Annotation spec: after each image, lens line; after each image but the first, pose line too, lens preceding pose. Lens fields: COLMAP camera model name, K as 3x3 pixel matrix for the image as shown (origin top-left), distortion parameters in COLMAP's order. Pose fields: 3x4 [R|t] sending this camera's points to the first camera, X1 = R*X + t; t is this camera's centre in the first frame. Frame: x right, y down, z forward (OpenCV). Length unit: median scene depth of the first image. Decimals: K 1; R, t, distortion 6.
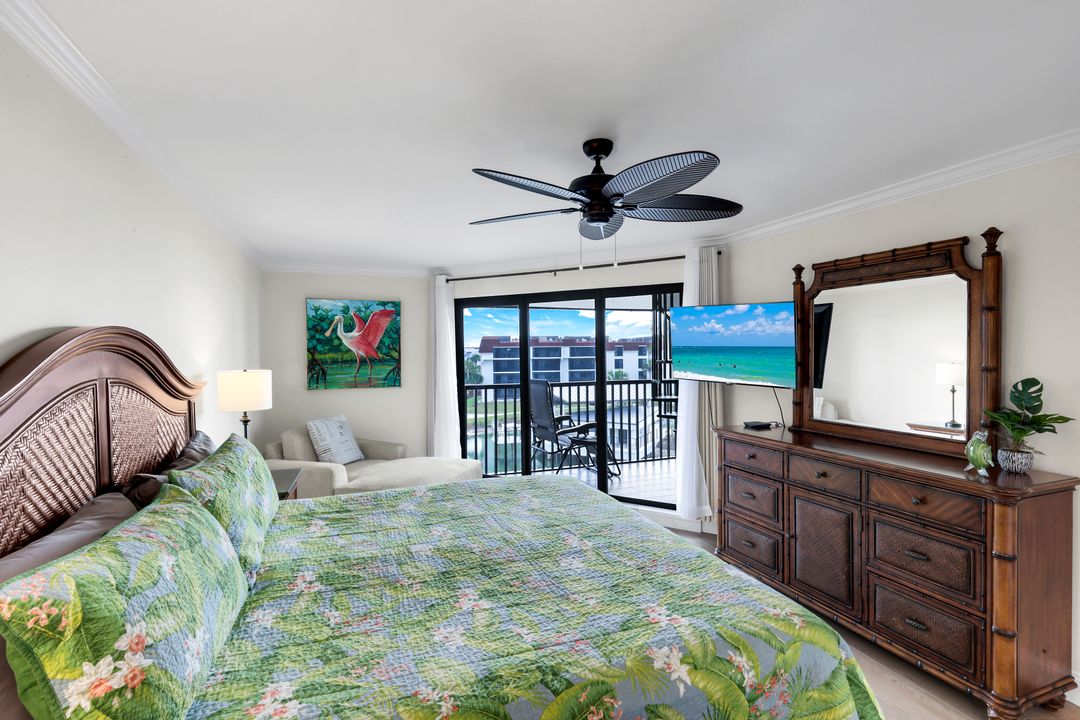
lens RADIAL K [[498.3, 0, 535.7], [0, 498.3, 358.9], [0, 0, 1]] dist [0.001714, 0.000128]
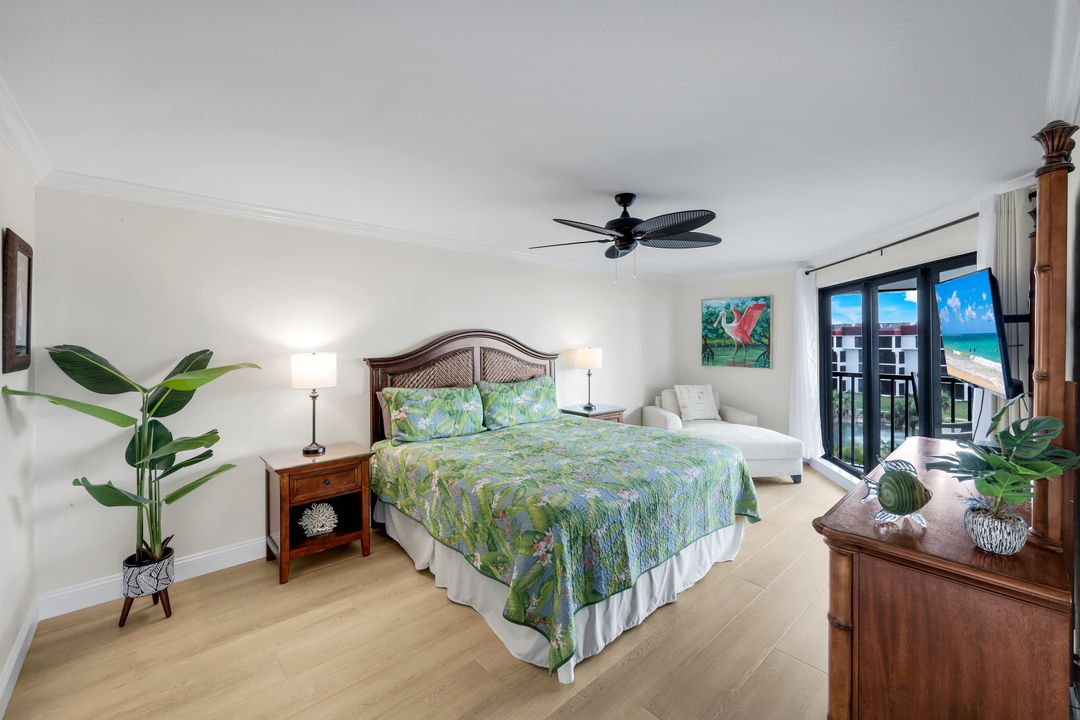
lens RADIAL K [[439.9, 0, 548.1], [0, 439.9, 341.2], [0, 0, 1]] dist [0.006902, -0.000229]
pose [[0.373430, 0.011378, -0.927589, 0.511251], [-0.017487, 0.999833, 0.005224, -0.004486], [0.927494, 0.014270, 0.373566, 0.130772]]
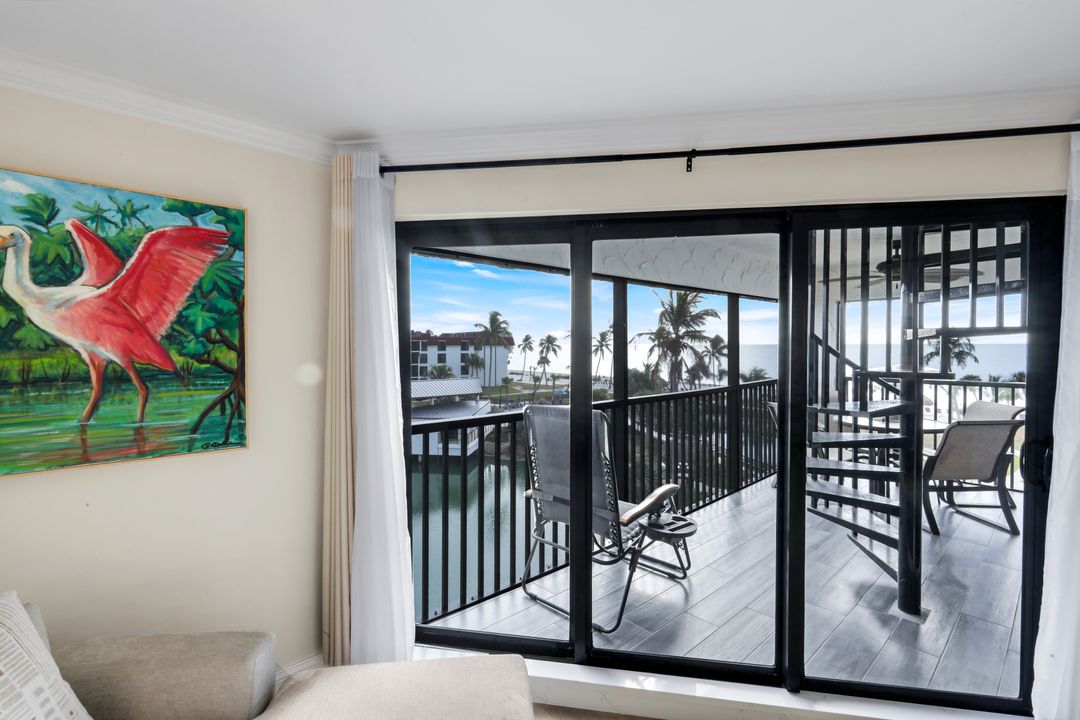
lens RADIAL K [[466.0, 0, 529.0], [0, 466.0, 356.6], [0, 0, 1]] dist [0.002871, -0.000525]
pose [[0.934360, 0.001848, 0.356325, -0.204470], [-0.004559, 0.999967, 0.006771, -0.012722], [-0.356300, -0.007951, 0.934338, 0.625846]]
